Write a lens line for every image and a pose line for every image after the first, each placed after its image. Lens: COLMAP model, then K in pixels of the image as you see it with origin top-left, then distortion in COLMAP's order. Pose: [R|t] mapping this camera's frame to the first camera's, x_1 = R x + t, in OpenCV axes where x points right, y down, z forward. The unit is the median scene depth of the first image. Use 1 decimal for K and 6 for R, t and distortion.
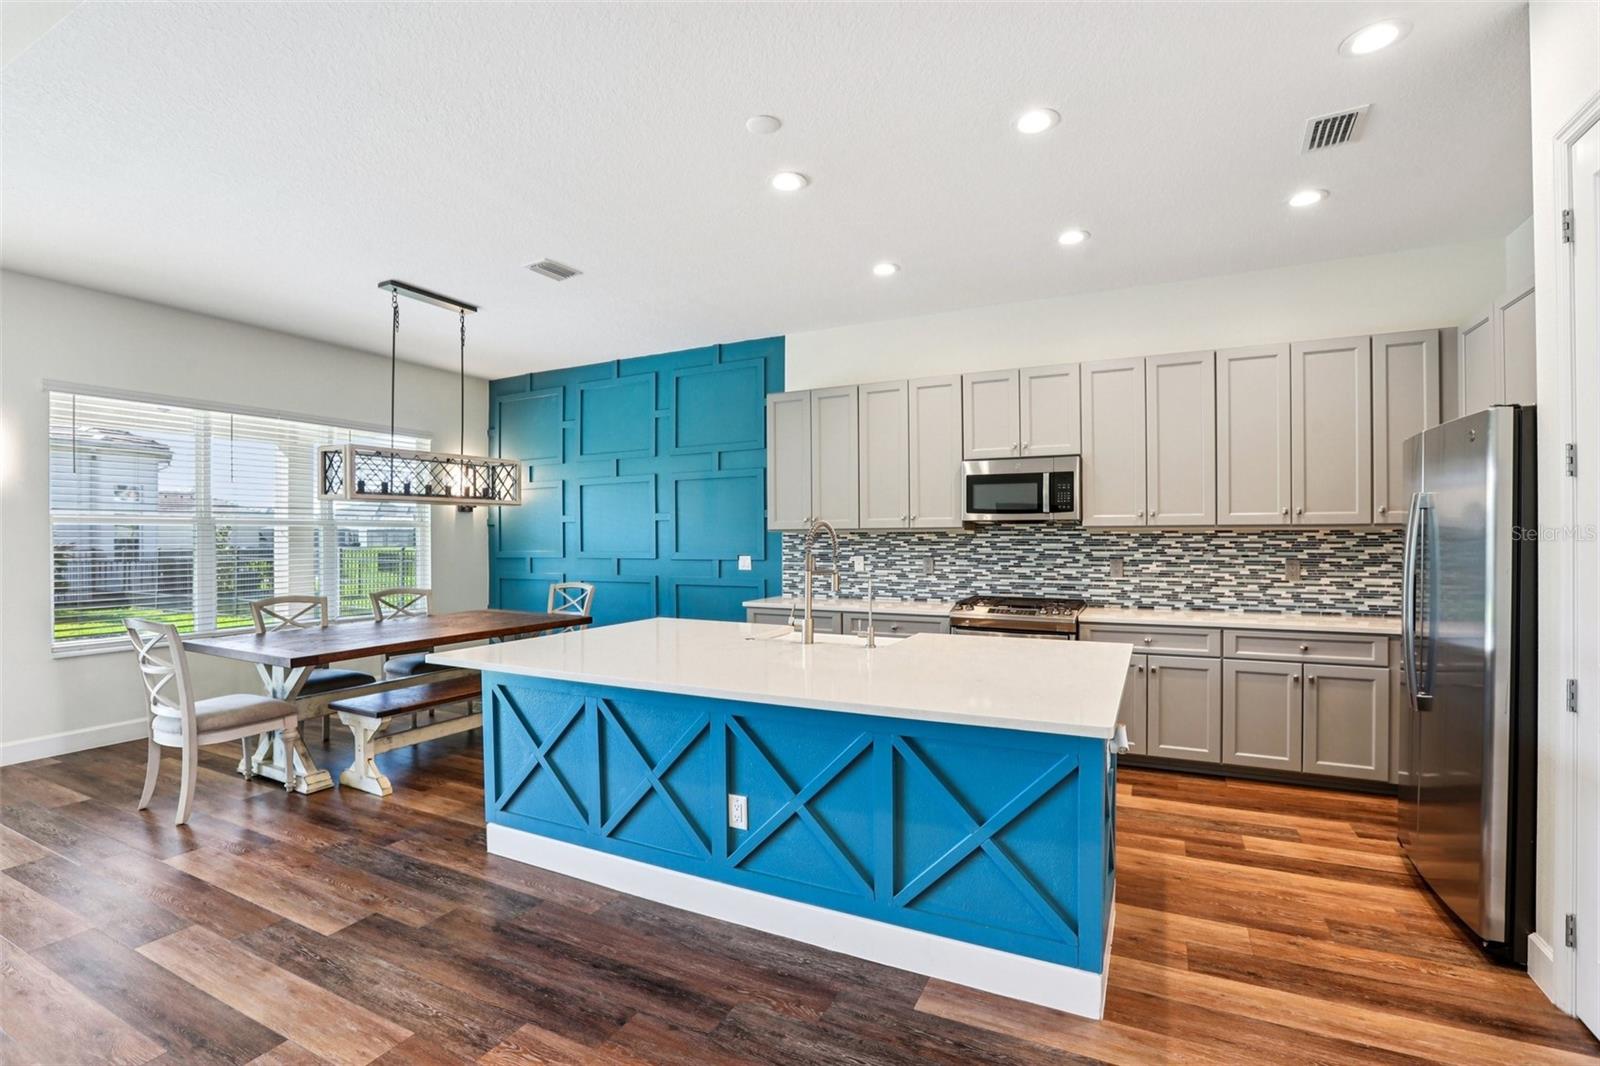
lens RADIAL K [[733.3, 0, 800.1], [0, 733.3, 542.8], [0, 0, 1]] dist [-0.051238, 0.018204]
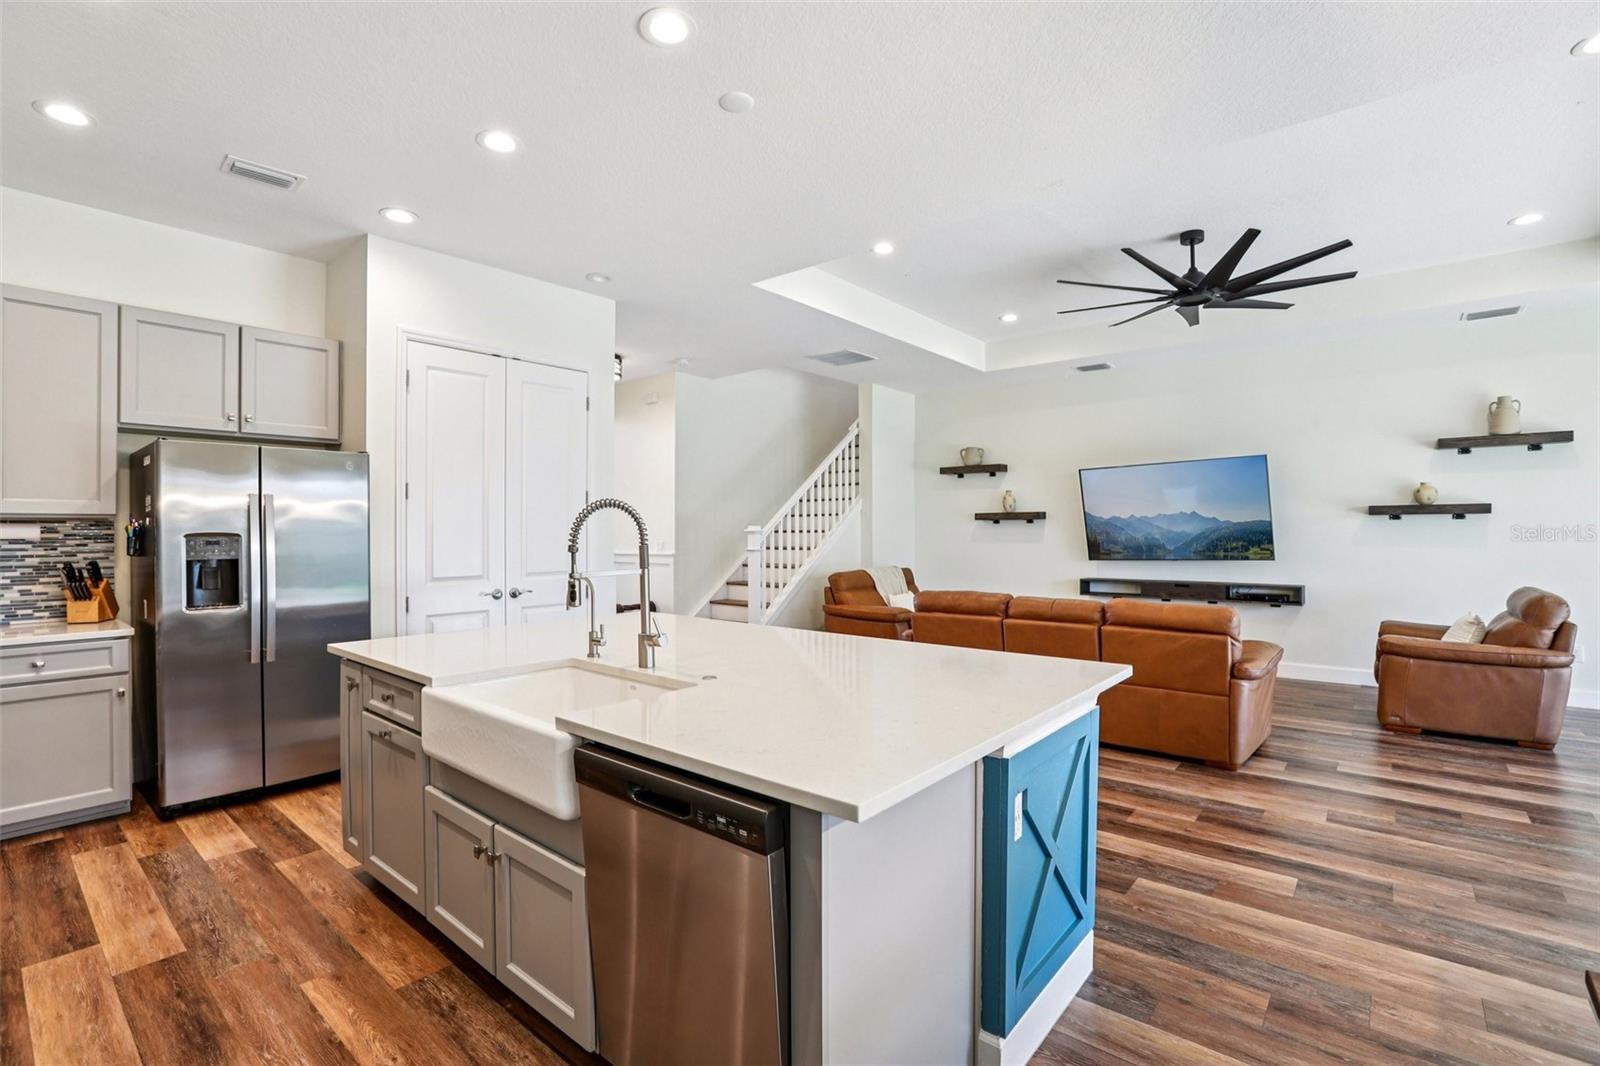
lens RADIAL K [[733.3, 0, 787.5], [0, 733.3, 527.8], [0, 0, 1]] dist [-0.051238, 0.018204]
pose [[-0.970706, 0.007051, 0.240169, -0.206197], [0.007362, 0.999973, 0.000399, -0.001716], [-0.240160, 0.002155, -0.970731, 1.139449]]
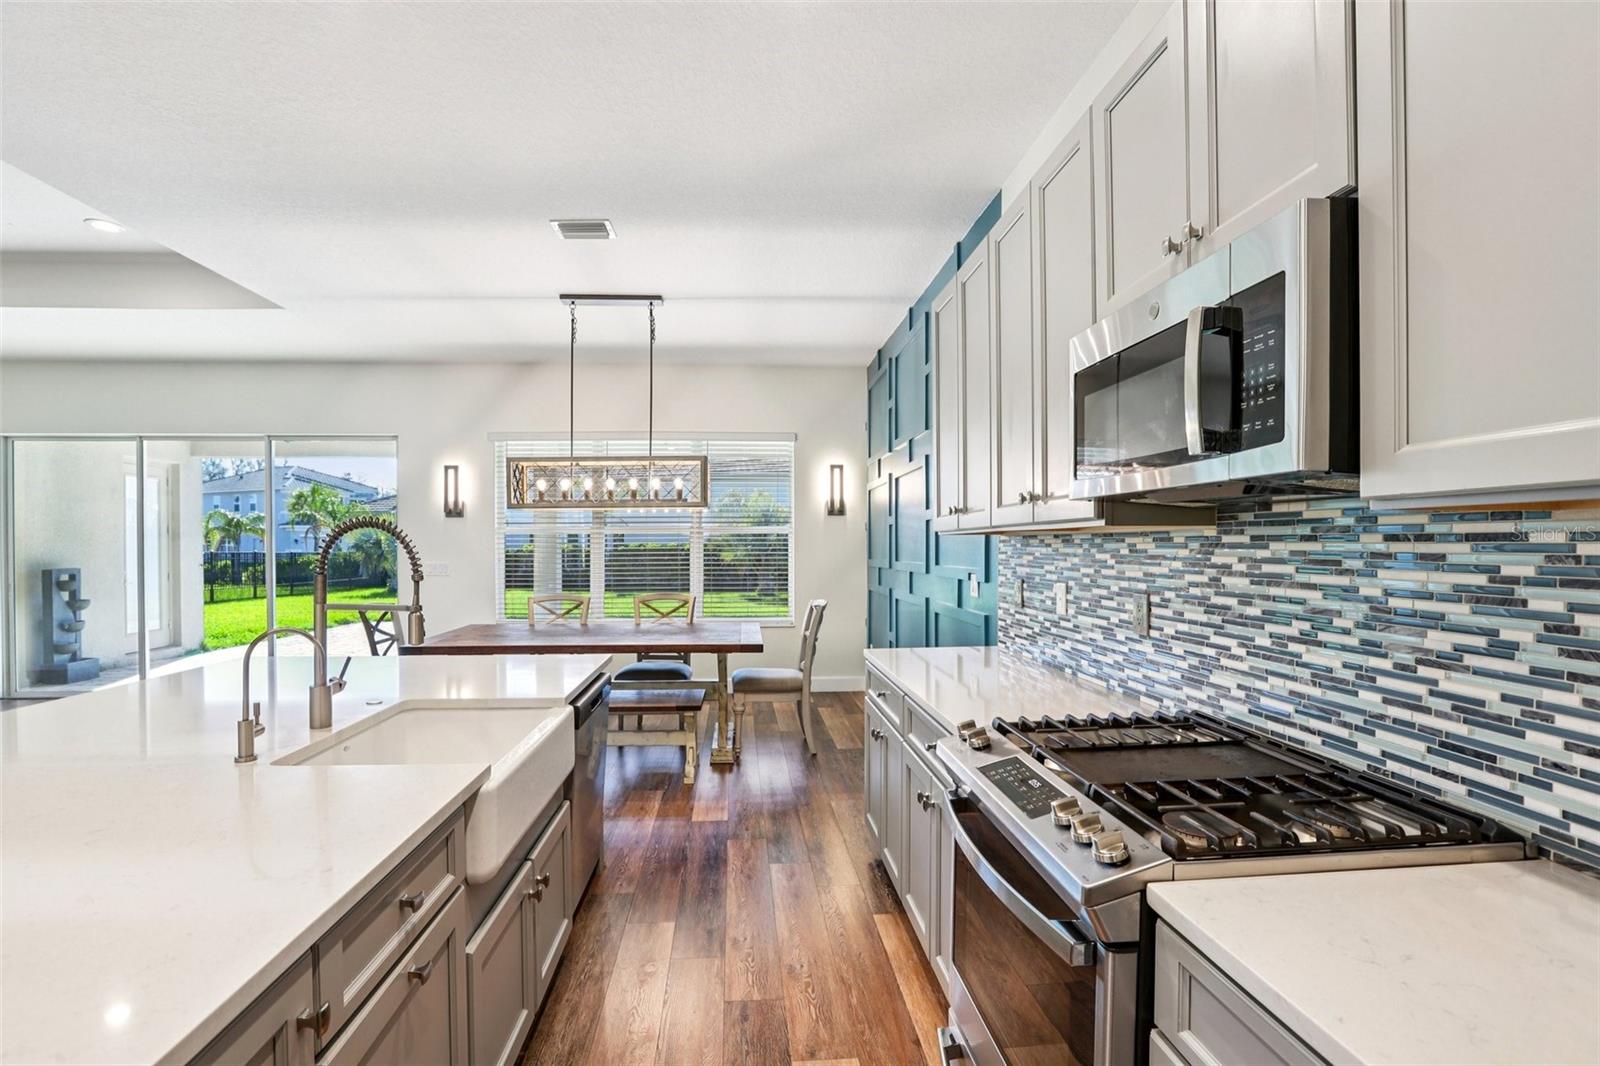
lens RADIAL K [[733.3, 0, 781.6], [0, 733.3, 553.9], [0, 0, 1]] dist [-0.051238, 0.018204]
pose [[0.506027, 0.014835, -0.862390, 0.466974], [-0.008578, 0.999889, 0.012167, -0.006420], [0.862475, 0.001241, 0.506098, 0.697171]]
